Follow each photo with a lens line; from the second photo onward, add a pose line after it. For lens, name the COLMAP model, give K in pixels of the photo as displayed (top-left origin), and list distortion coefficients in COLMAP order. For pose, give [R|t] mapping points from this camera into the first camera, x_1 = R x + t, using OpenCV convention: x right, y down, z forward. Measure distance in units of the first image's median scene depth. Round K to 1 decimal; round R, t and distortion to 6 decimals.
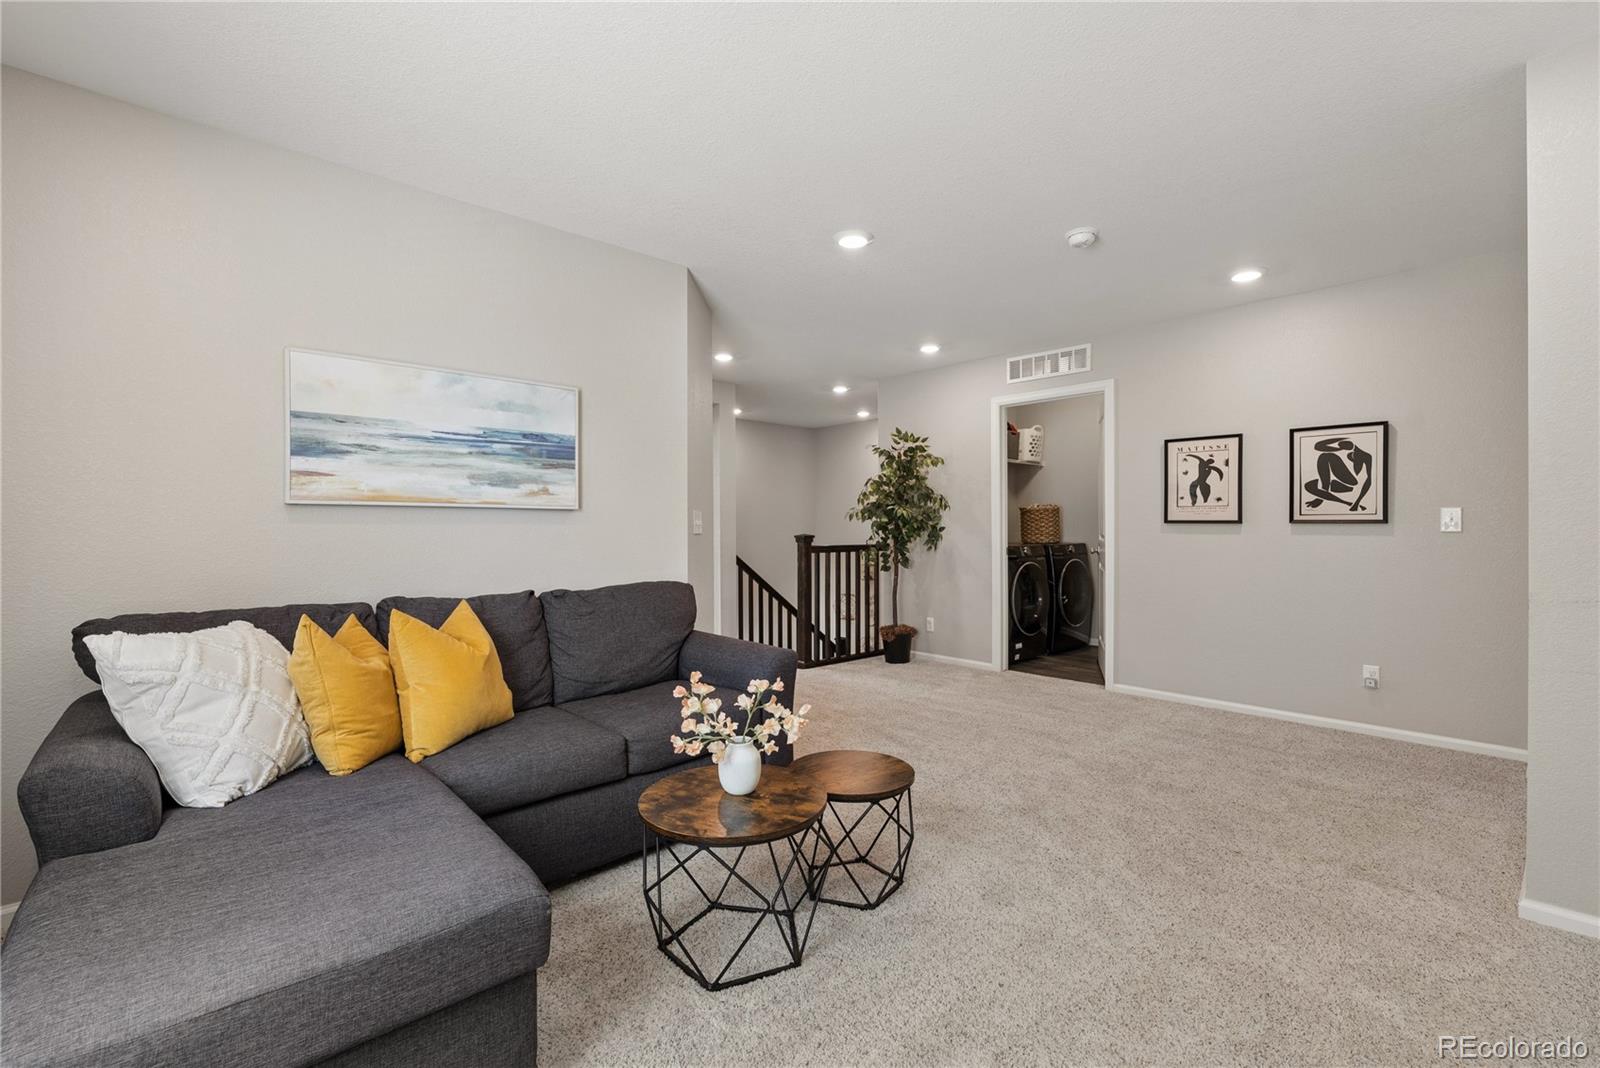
lens RADIAL K [[709.6, 0, 789.3], [0, 709.6, 530.9], [0, 0, 1]] dist [0.000294, 0.000518]
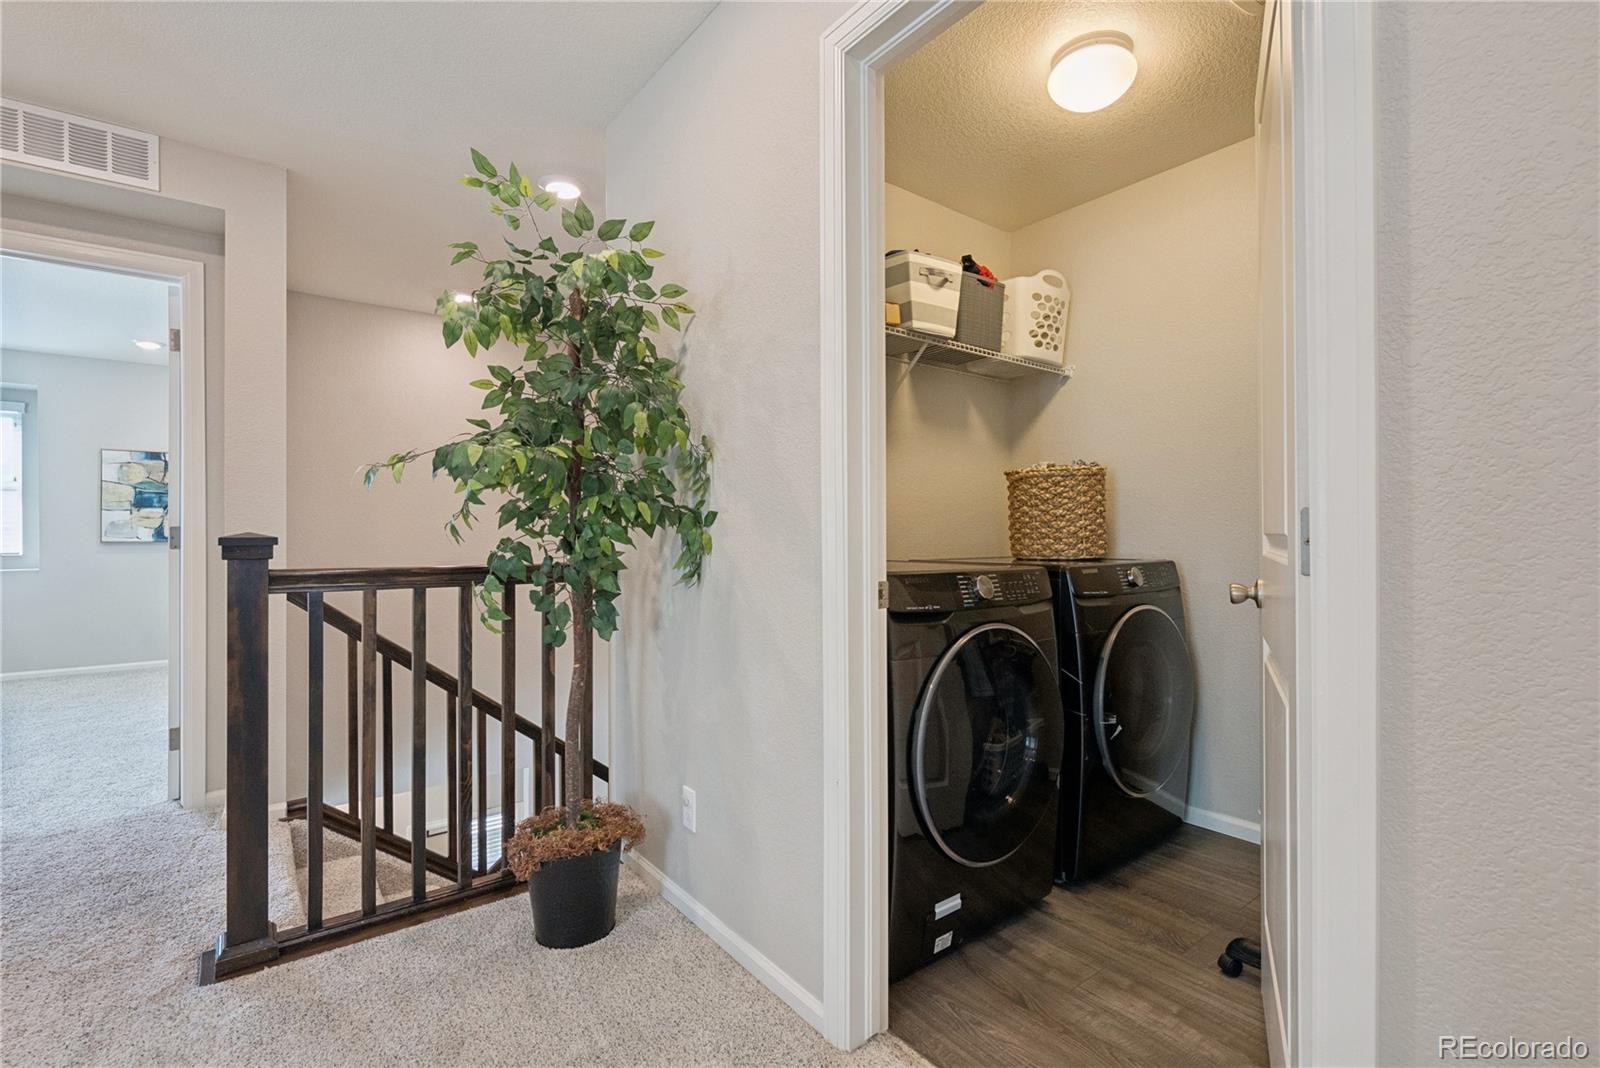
lens RADIAL K [[709.6, 0, 808.7], [0, 709.6, 531.7], [0, 0, 1]] dist [0.000294, 0.000518]
pose [[0.997104, -0.000812, -0.076051, 0.280607], [0.000077, 0.999953, -0.009675, 0.006642], [0.076055, 0.009641, 0.997057, 0.677790]]
